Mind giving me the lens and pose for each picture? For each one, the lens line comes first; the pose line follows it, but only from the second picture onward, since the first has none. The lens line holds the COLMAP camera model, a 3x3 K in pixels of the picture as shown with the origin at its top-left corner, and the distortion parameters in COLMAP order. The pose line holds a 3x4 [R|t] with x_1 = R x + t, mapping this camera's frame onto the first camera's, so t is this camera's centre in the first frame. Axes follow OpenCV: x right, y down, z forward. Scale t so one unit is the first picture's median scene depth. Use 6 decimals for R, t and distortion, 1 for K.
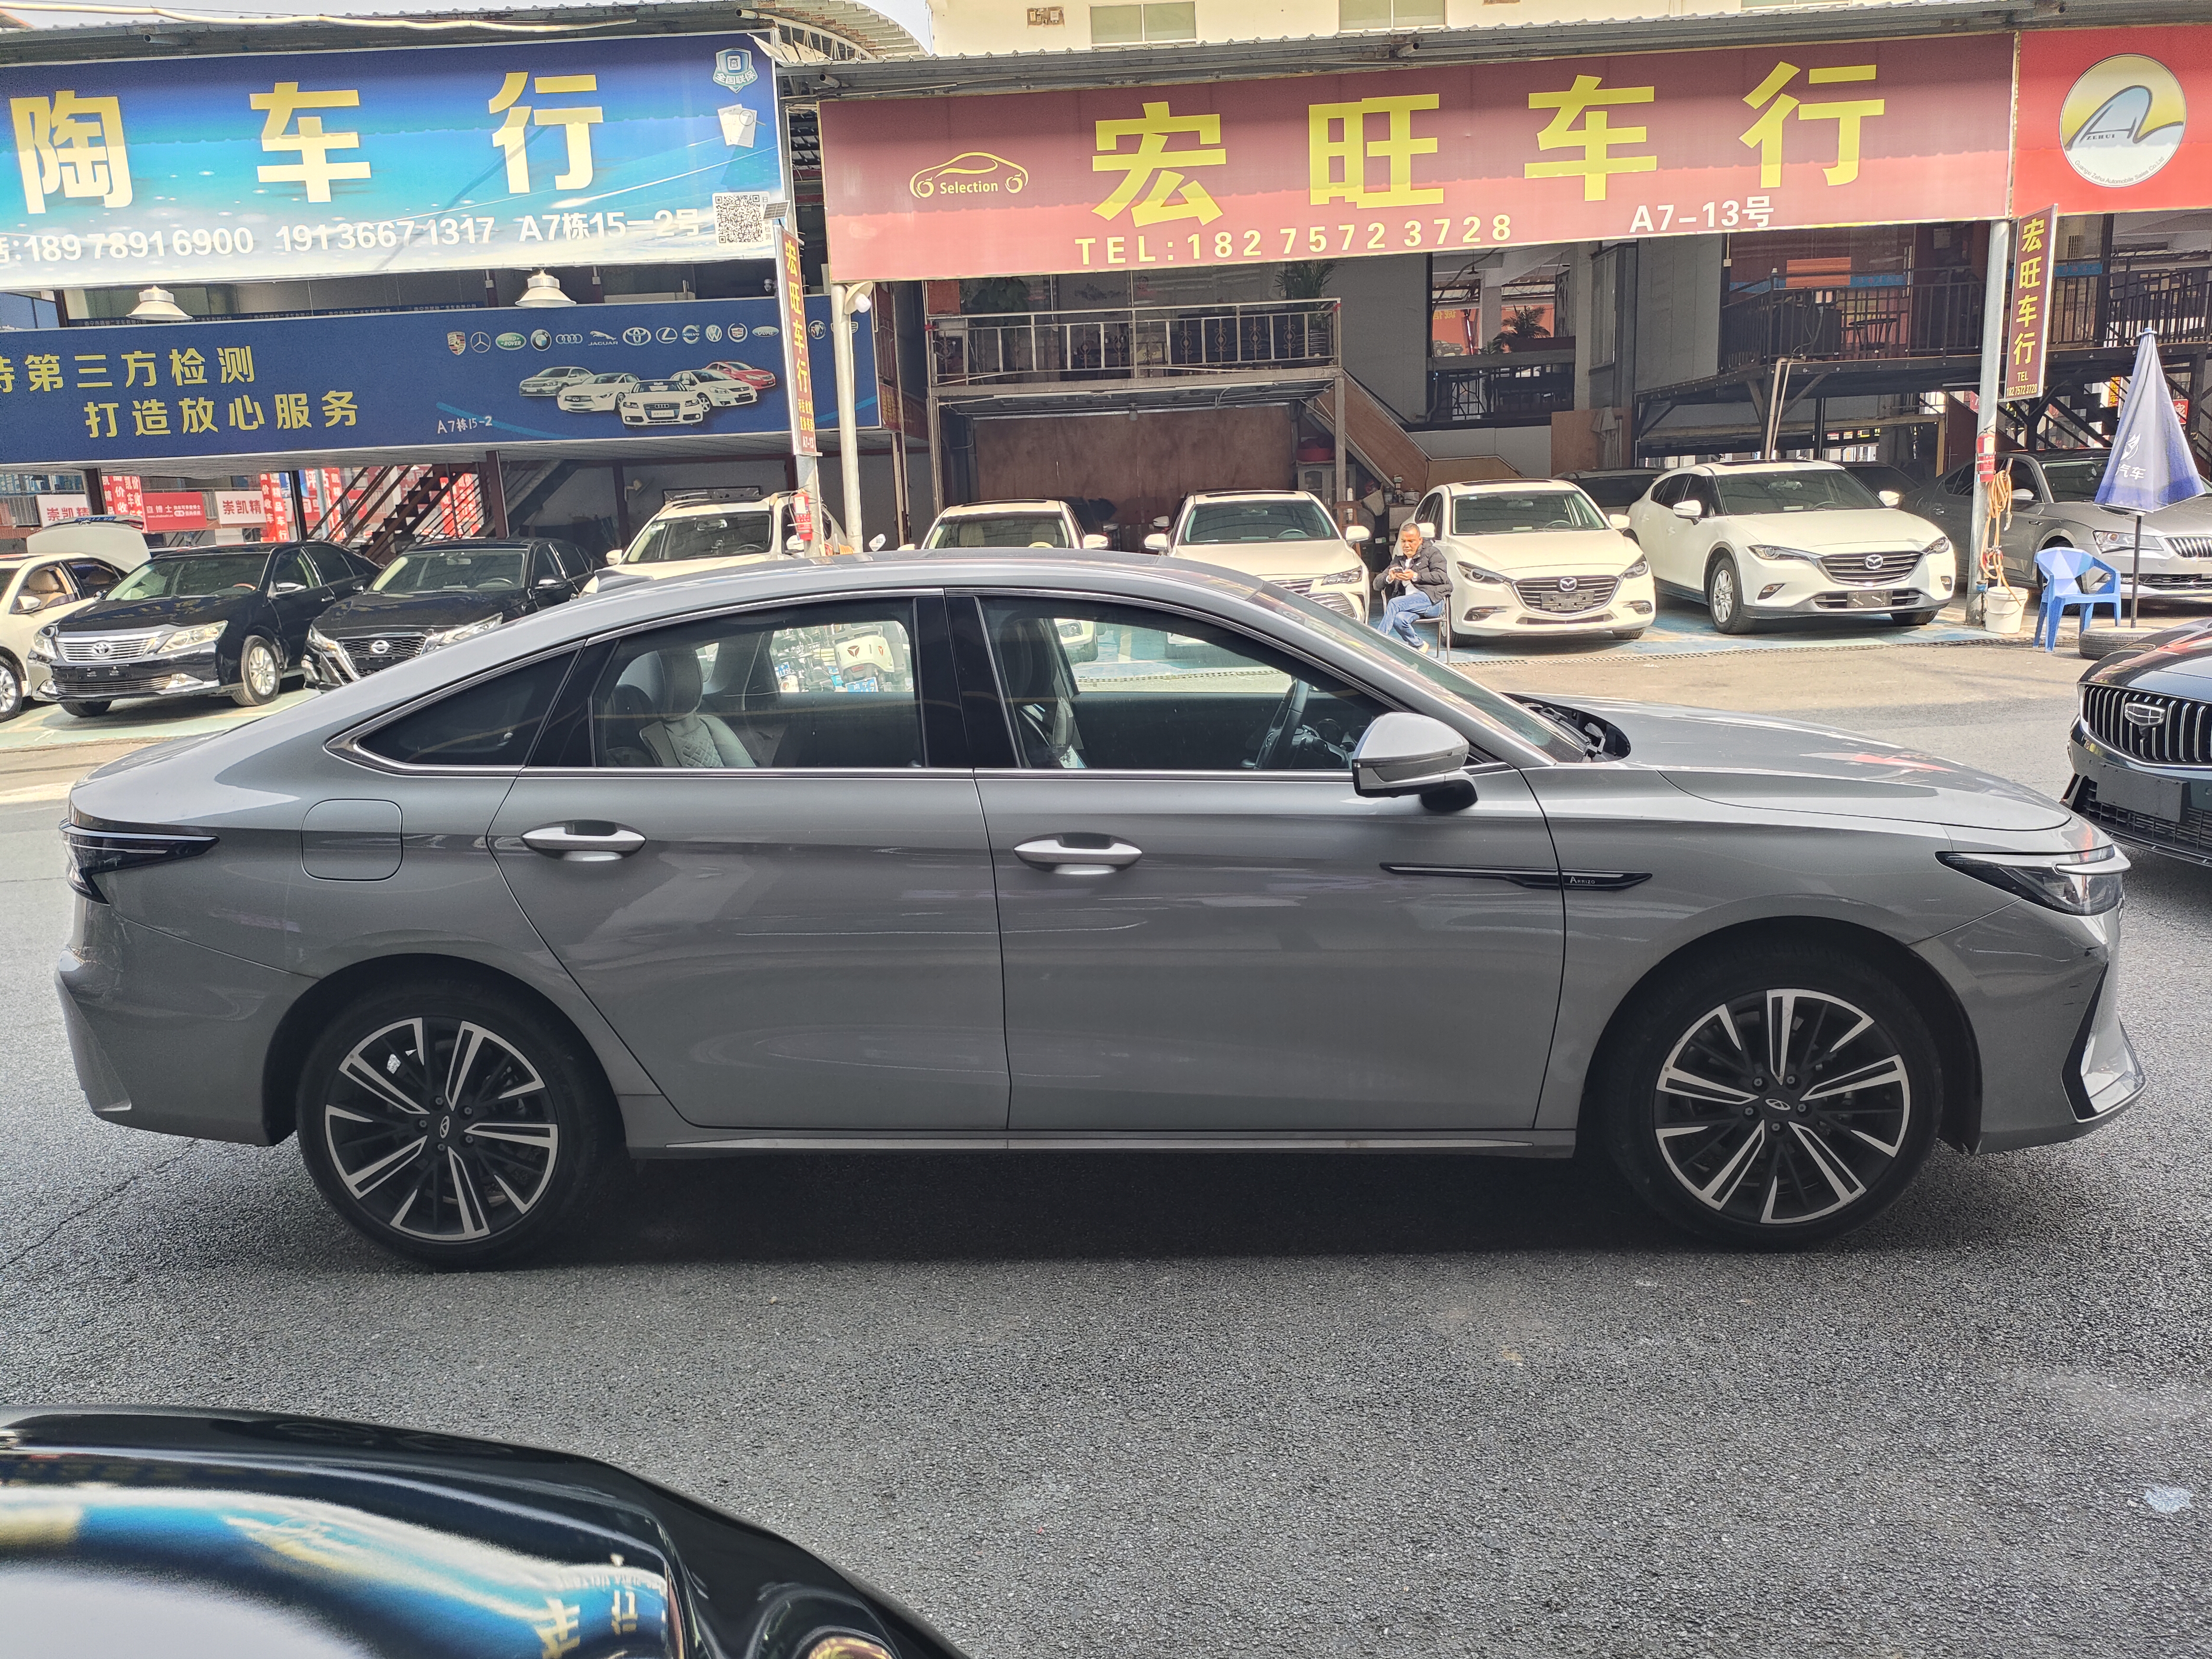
lens RADIAL K [[1657.4, 0, 1131.1], [0, 1657.4, 822.2], [0, 0, 1]] dist [0.029519, -0.005877]
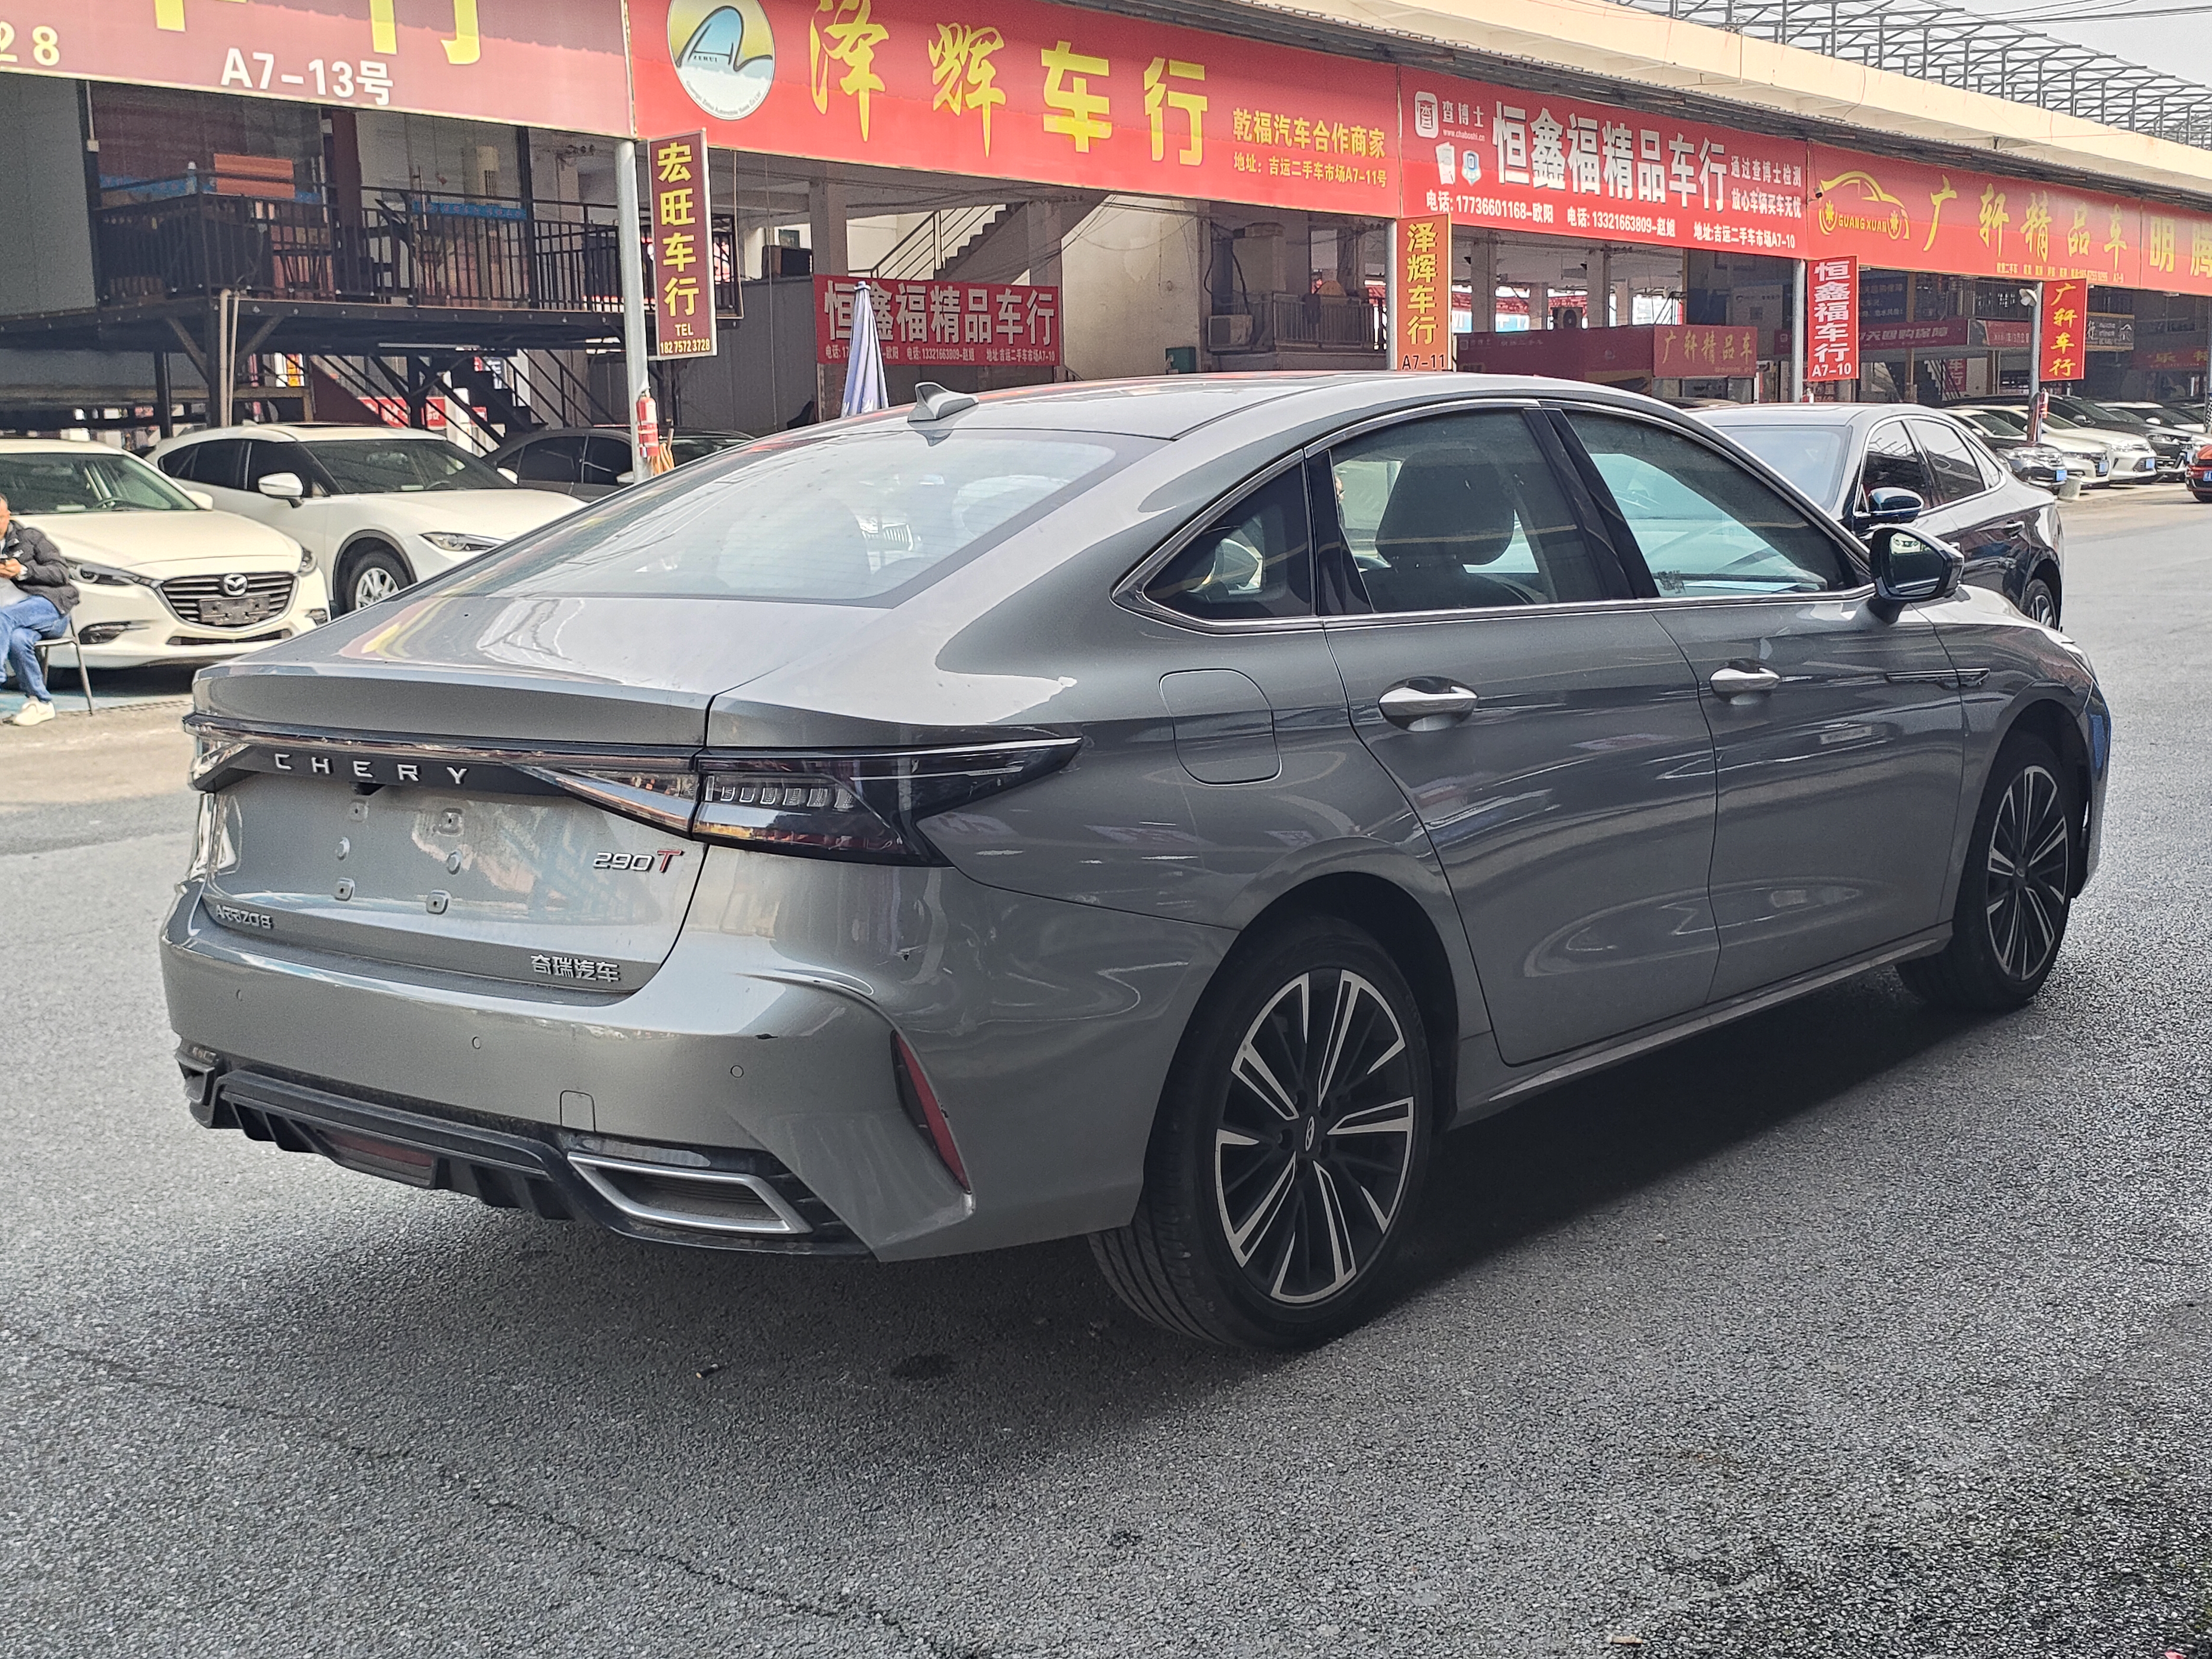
lens RADIAL K [[2516.6, 0, 1069.6], [0, 2516.6, 843.8], [0, 0, 1]] dist [0.037230, 0.023170]
pose [[0.610424, -0.094730, 0.786390, -0.352295], [0.153008, 0.988225, 0.000273, 0.012927], [-0.777156, 0.120158, 0.617731, 0.112769]]
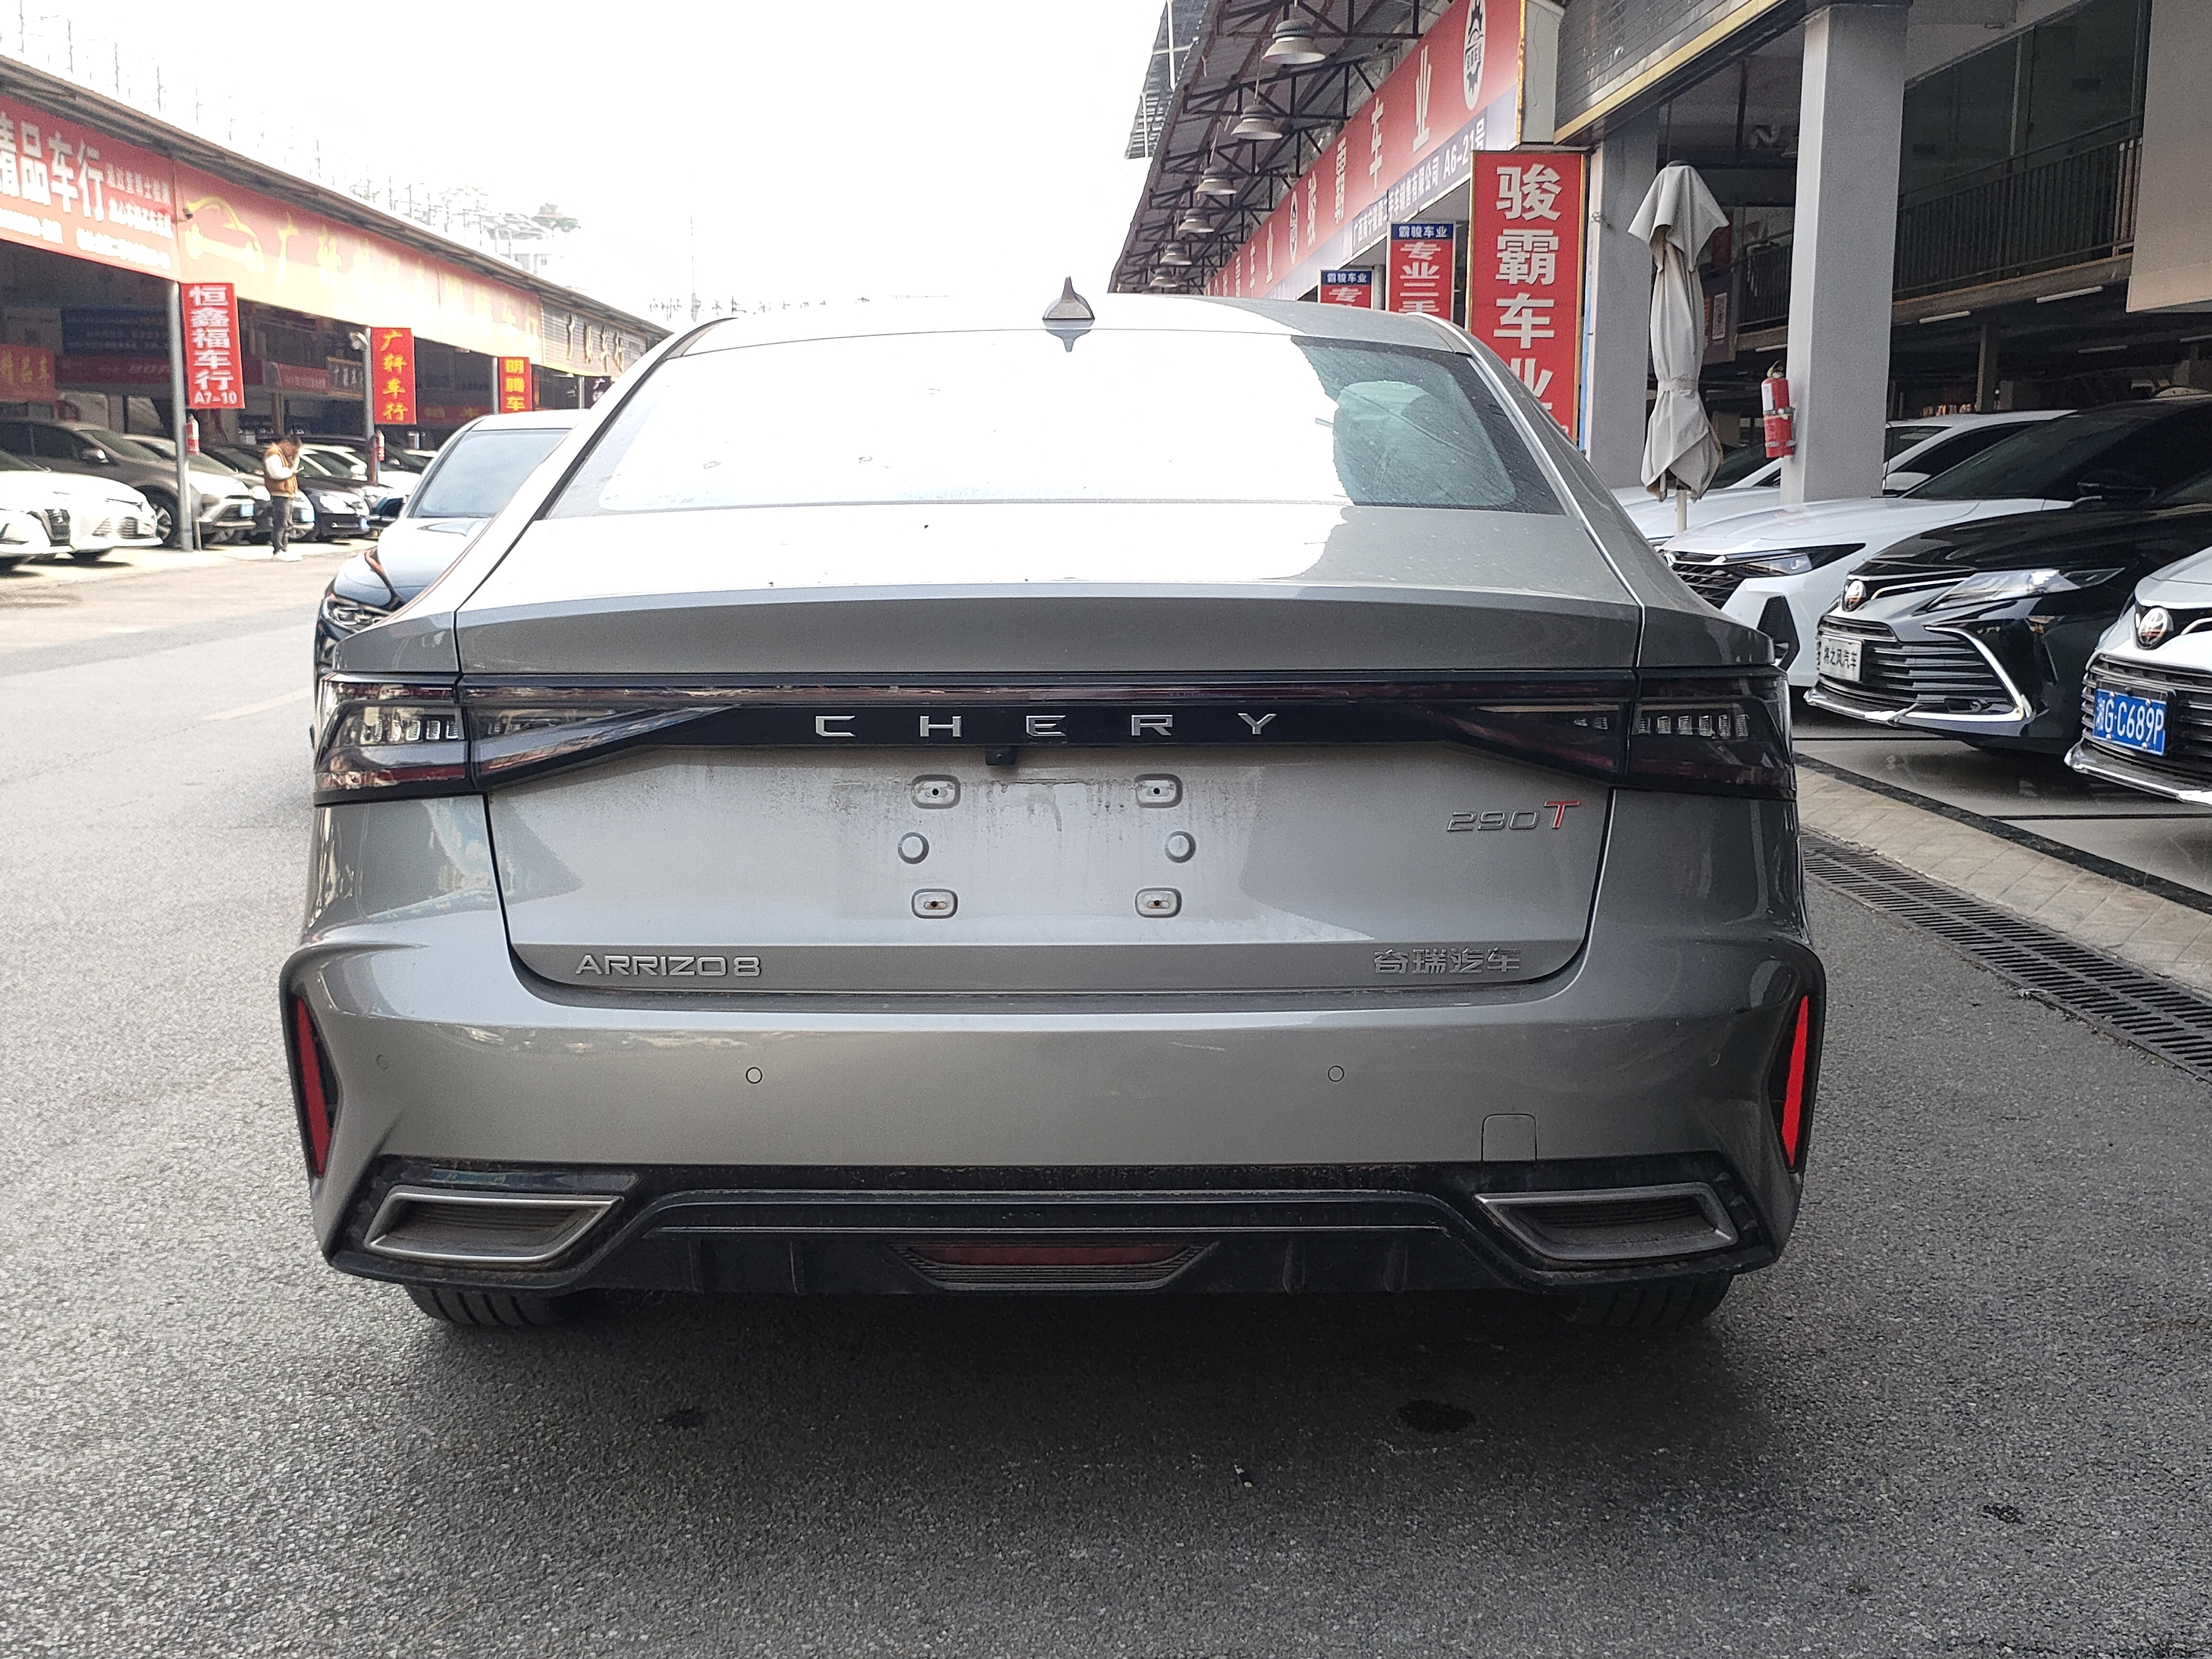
lens RADIAL K [[2516.6, 0, 1069.6], [0, 2516.6, 843.8], [0, 0, 1]] dist [0.037230, 0.023170]
pose [[-0.056223, -0.097883, 0.993609, -0.378870], [0.186239, 0.976688, 0.106754, -0.018155], [-0.980895, 0.191050, -0.036682, 0.346042]]
